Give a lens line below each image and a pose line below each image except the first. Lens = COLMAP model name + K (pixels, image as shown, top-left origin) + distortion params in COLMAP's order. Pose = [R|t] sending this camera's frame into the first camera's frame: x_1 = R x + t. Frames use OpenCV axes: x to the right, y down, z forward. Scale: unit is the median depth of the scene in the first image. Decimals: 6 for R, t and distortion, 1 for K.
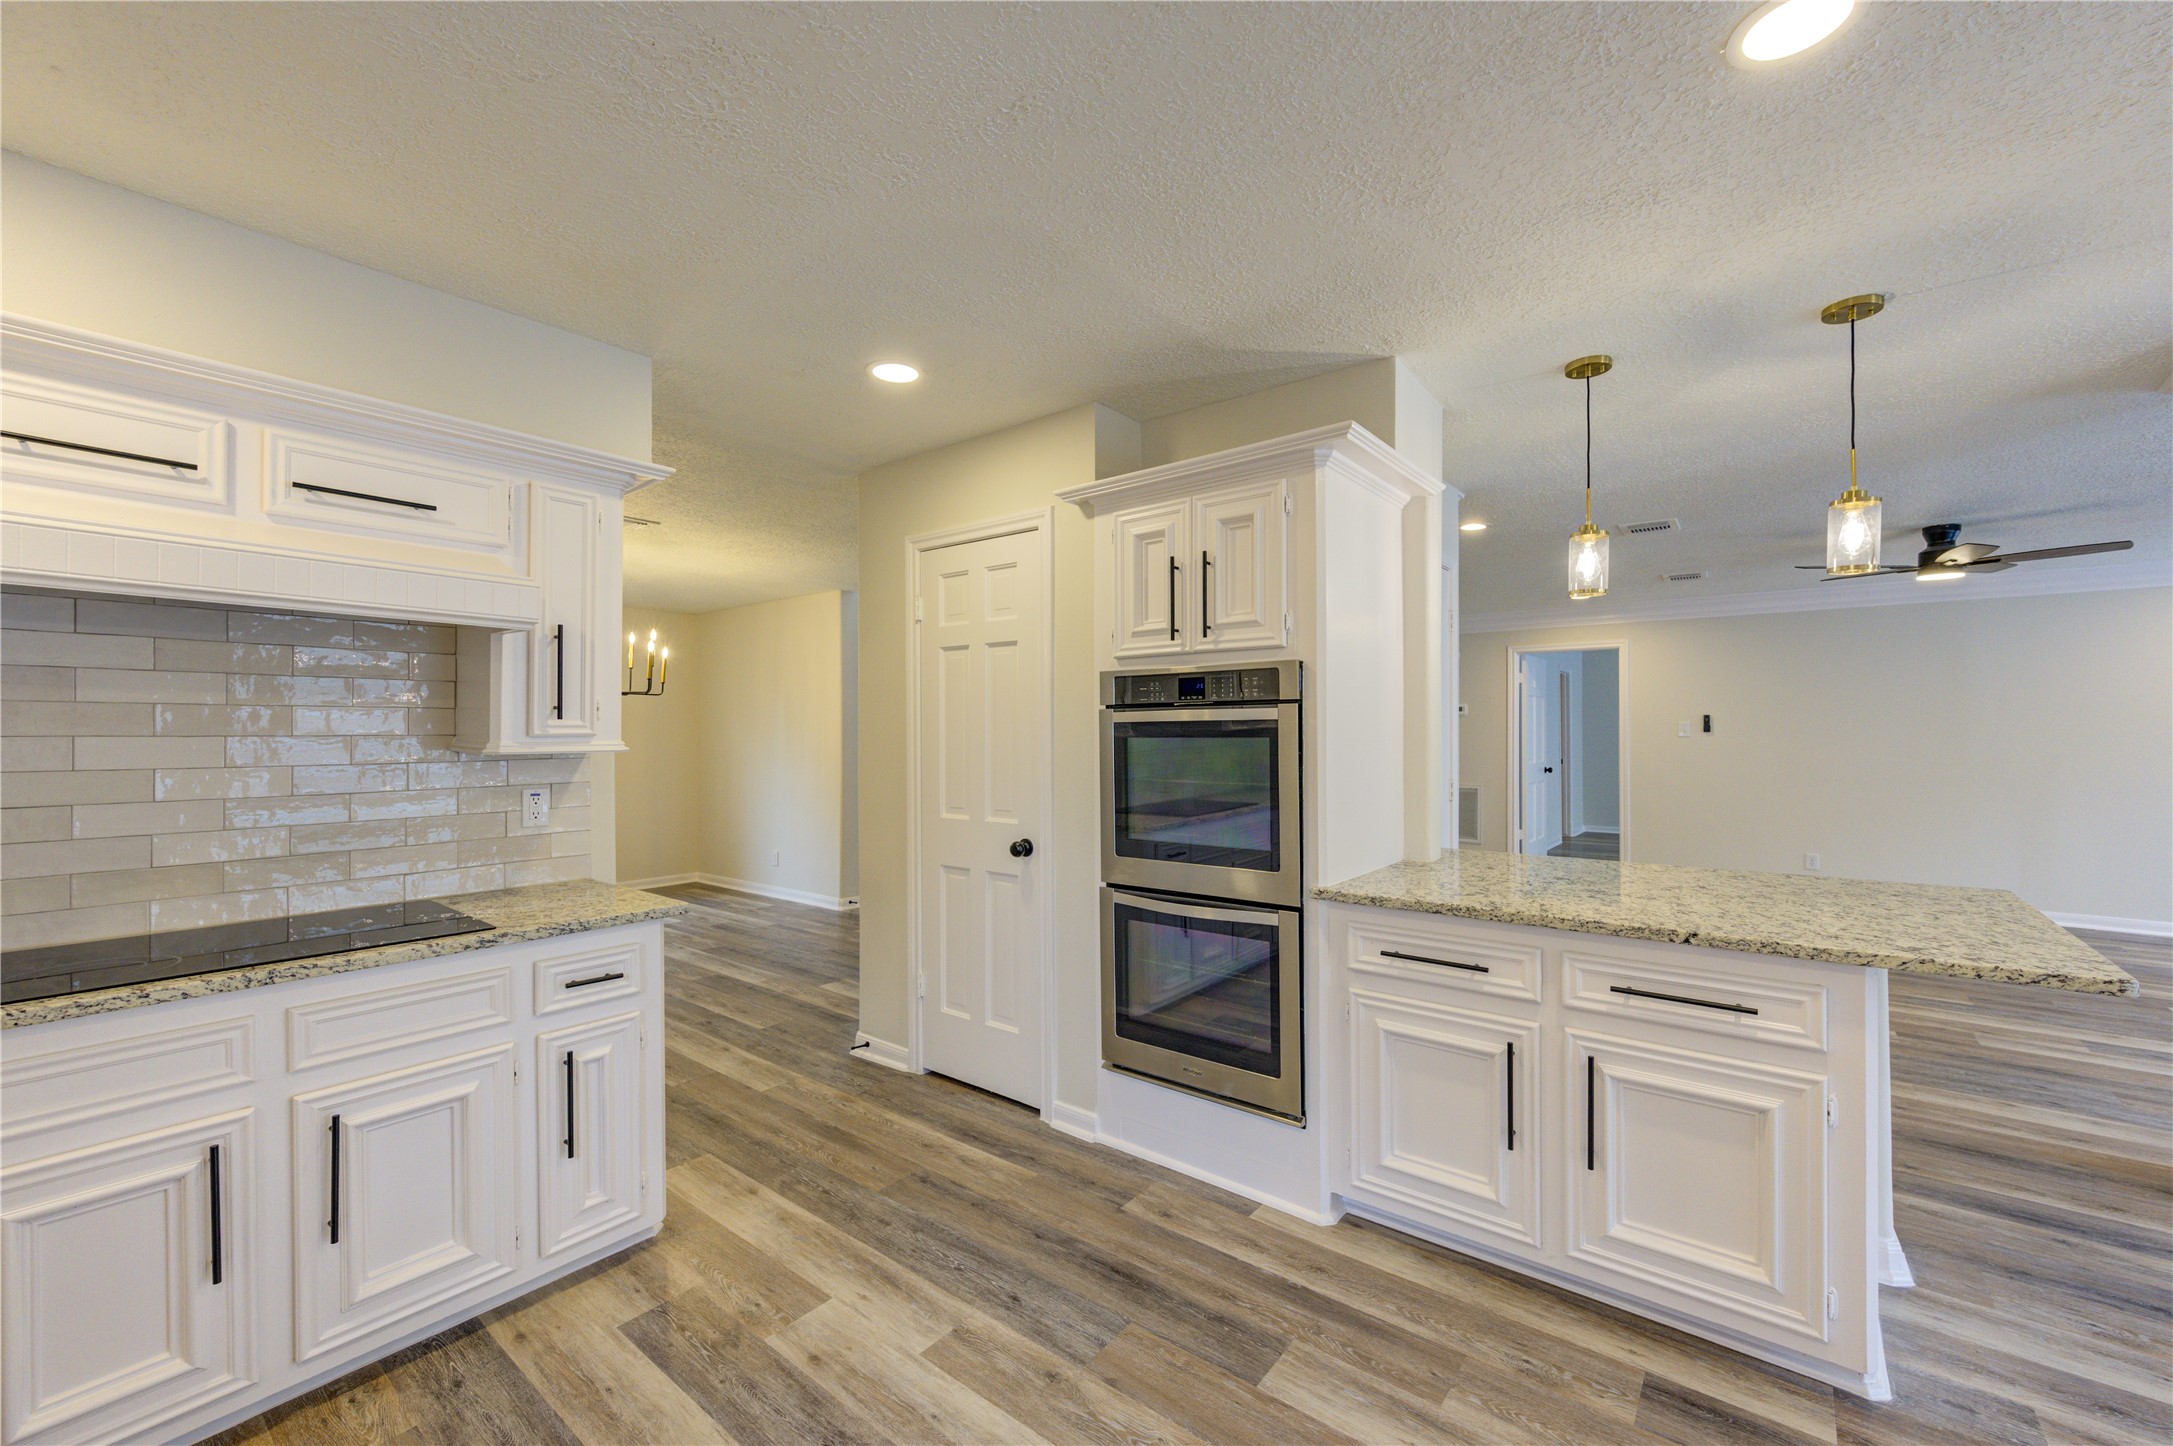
lens RADIAL K [[849.0, 0, 1102.8], [0, 849.0, 729.7], [0, 0, 1]] dist [-0.001094, -0.000420]
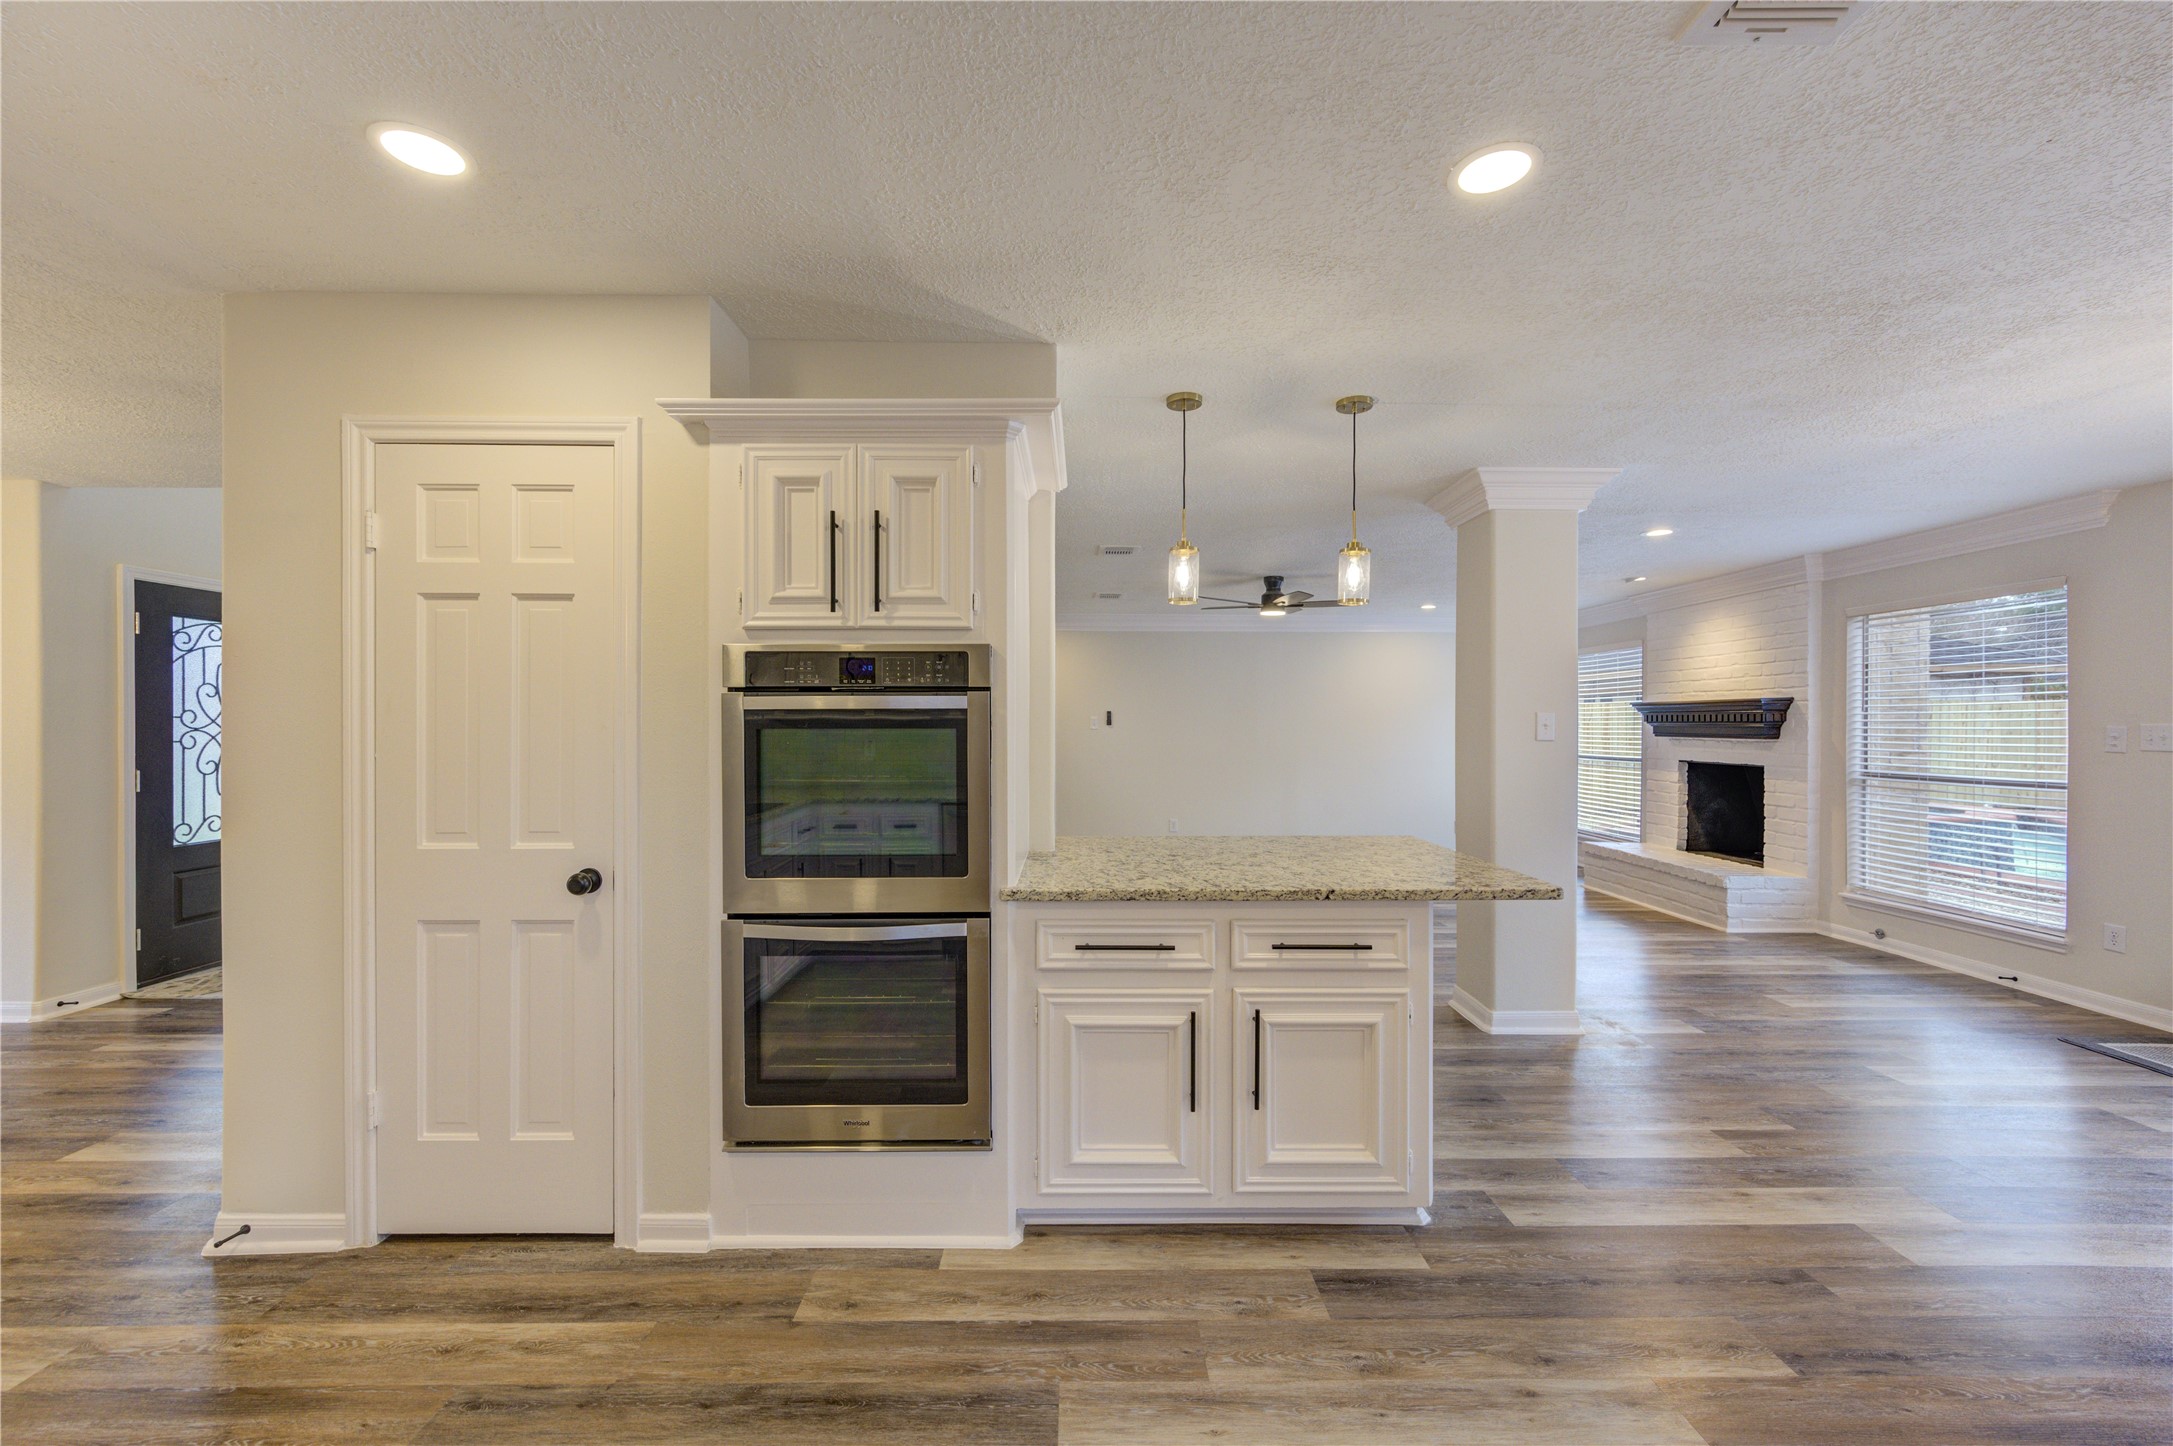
lens RADIAL K [[856.1, 0, 1079.4], [0, 856.1, 723.4], [0, 0, 1]] dist [0.000314, -0.000453]
pose [[0.787637, 0.004455, 0.616123, -0.261329], [-0.005227, 0.999986, -0.000549, 0.003636], [-0.616117, -0.002788, 0.787650, 0.202733]]
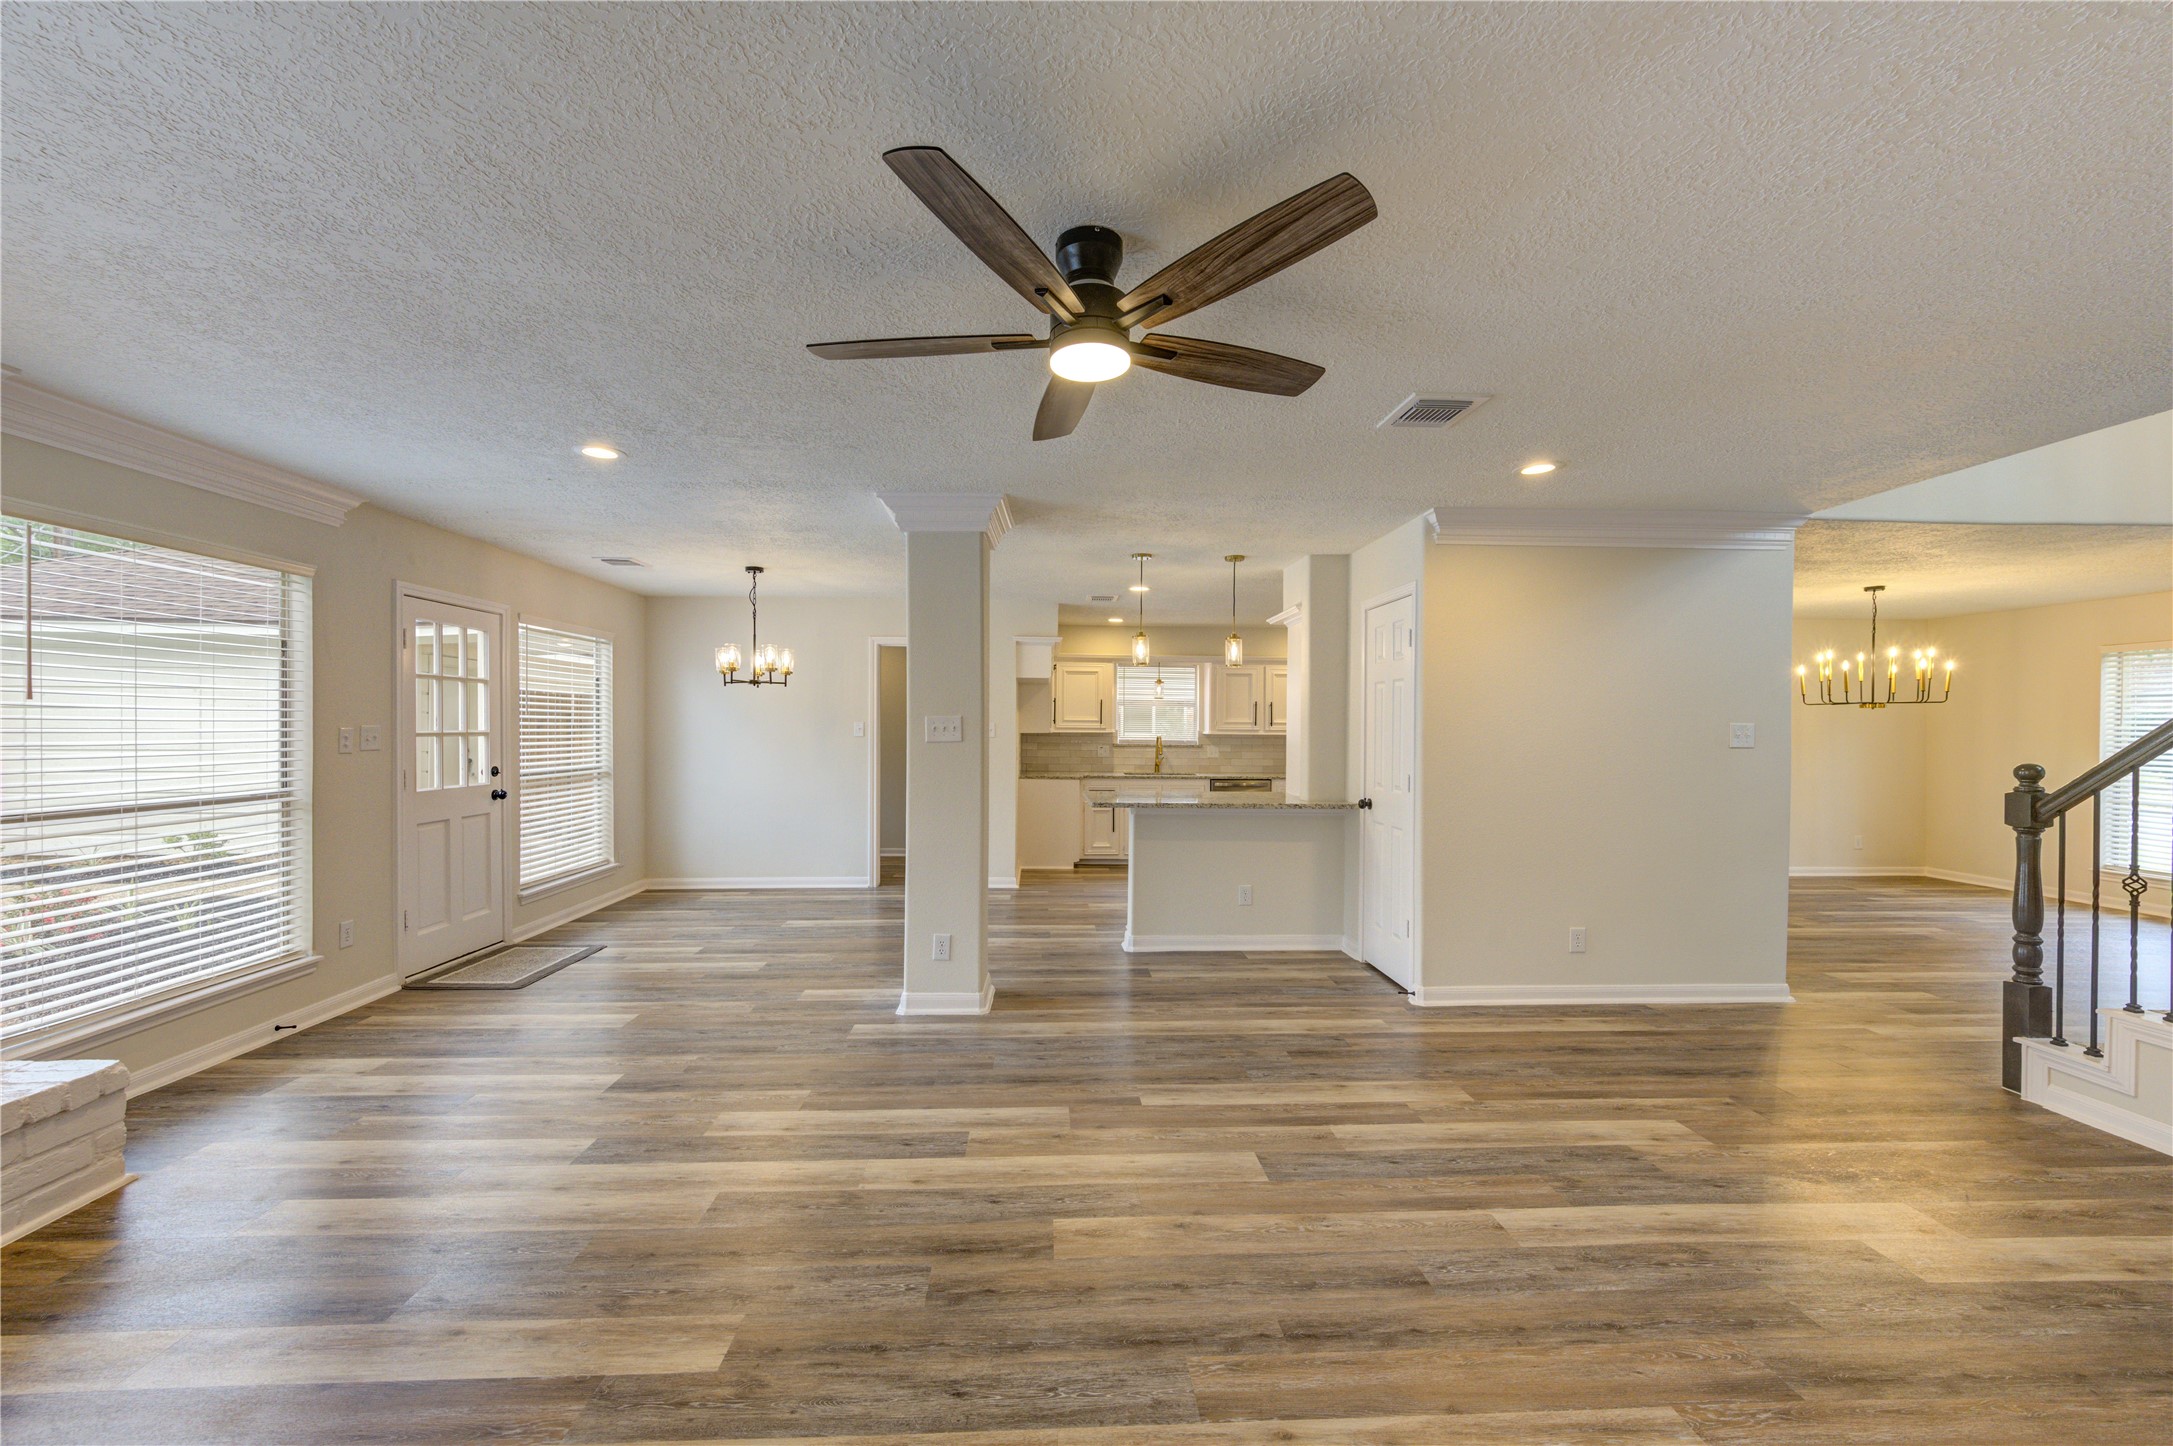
lens RADIAL K [[846.4, 0, 1081.2], [0, 846.4, 736.9], [0, 0, 1]] dist [-0.000352, -0.000330]
pose [[-0.759931, 0.005654, -0.649979, 2.427760], [-0.000728, 0.999954, 0.009550, -0.007516], [0.650003, 0.007730, -0.759892, 2.594235]]
